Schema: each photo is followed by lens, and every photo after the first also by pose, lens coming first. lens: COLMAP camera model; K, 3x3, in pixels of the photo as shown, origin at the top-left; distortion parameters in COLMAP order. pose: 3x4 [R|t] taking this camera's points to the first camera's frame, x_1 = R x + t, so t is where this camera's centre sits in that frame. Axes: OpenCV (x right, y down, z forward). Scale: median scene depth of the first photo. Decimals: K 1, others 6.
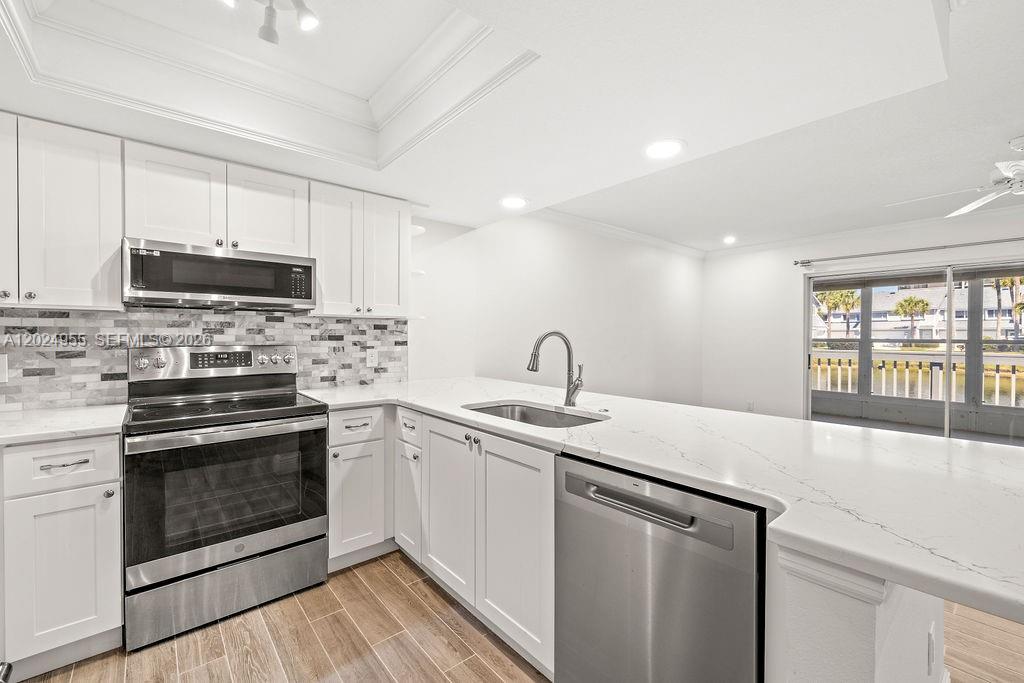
lens RADIAL K [[427.3, 0, 510.4], [0, 427.3, 338.7], [0, 0, 1]] dist [0.001353, 0.000035]
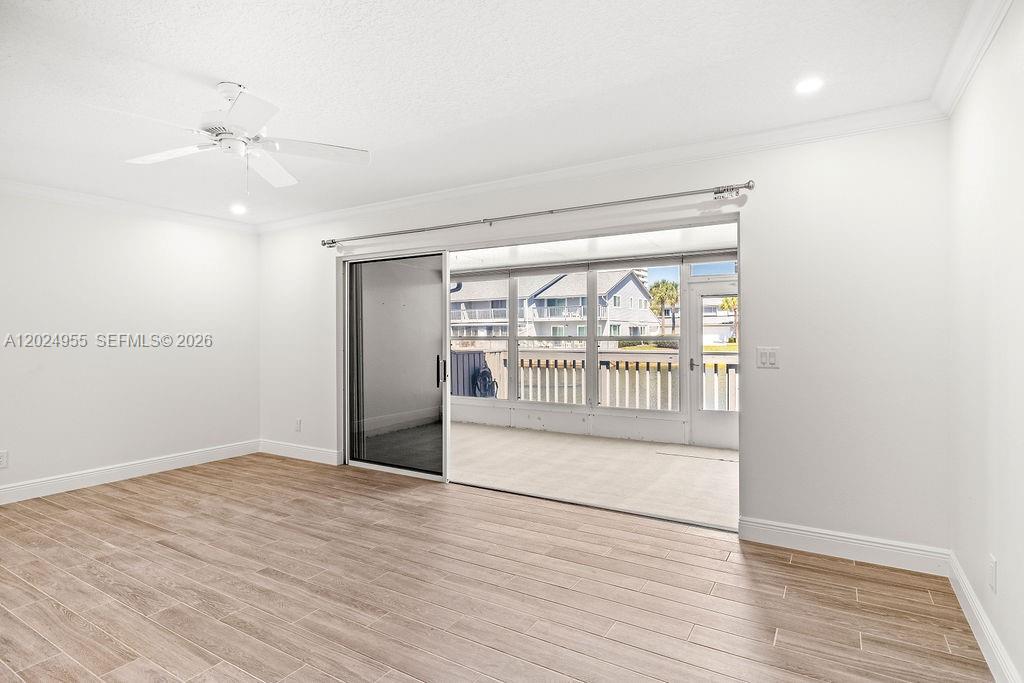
lens RADIAL K [[535.4, 0, 510.5], [0, 535.4, 336.9], [0, 0, 1]] dist [-0.004162, 0.000930]
pose [[0.948915, -0.011470, 0.315323, 1.358679], [0.012253, 0.999925, -0.000500, 0.007037], [-0.315293, 0.004338, 0.948984, -0.083319]]
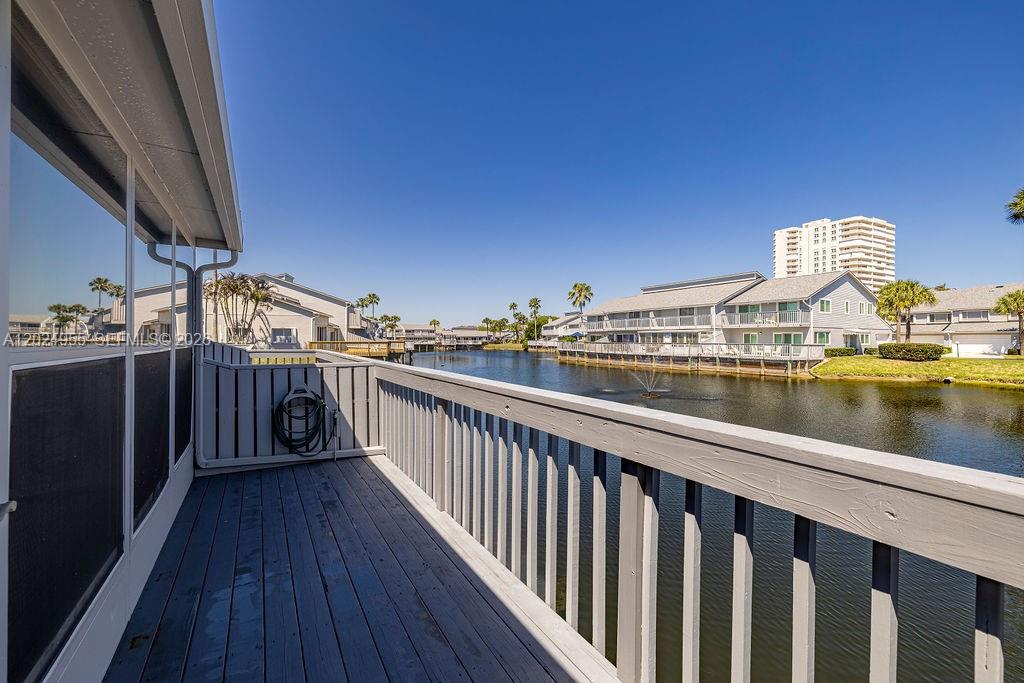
lens RADIAL K [[427.3, 0, 510.4], [0, 427.3, 338.7], [0, 0, 1]] dist [0.001353, 0.000035]
pose [[0.986024, 0.000355, -0.166603, 3.470755], [-0.002082, 0.999946, -0.010187, -0.007089], [0.166590, 0.010391, 0.985971, 1.739779]]
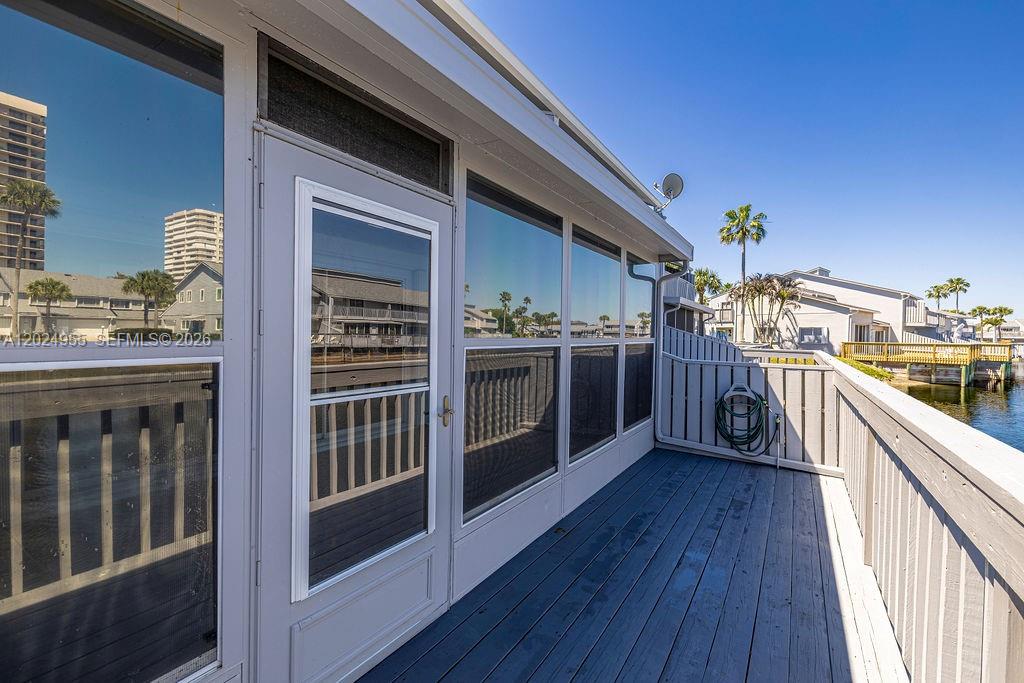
lens RADIAL K [[427.3, 0, 510.4], [0, 427.3, 338.7], [0, 0, 1]] dist [0.001353, 0.000035]
pose [[0.275922, 0.012013, -0.961105, 3.773953], [-0.021892, 0.999741, 0.006211, -0.008517], [0.960931, 0.019327, 0.276114, 1.915537]]
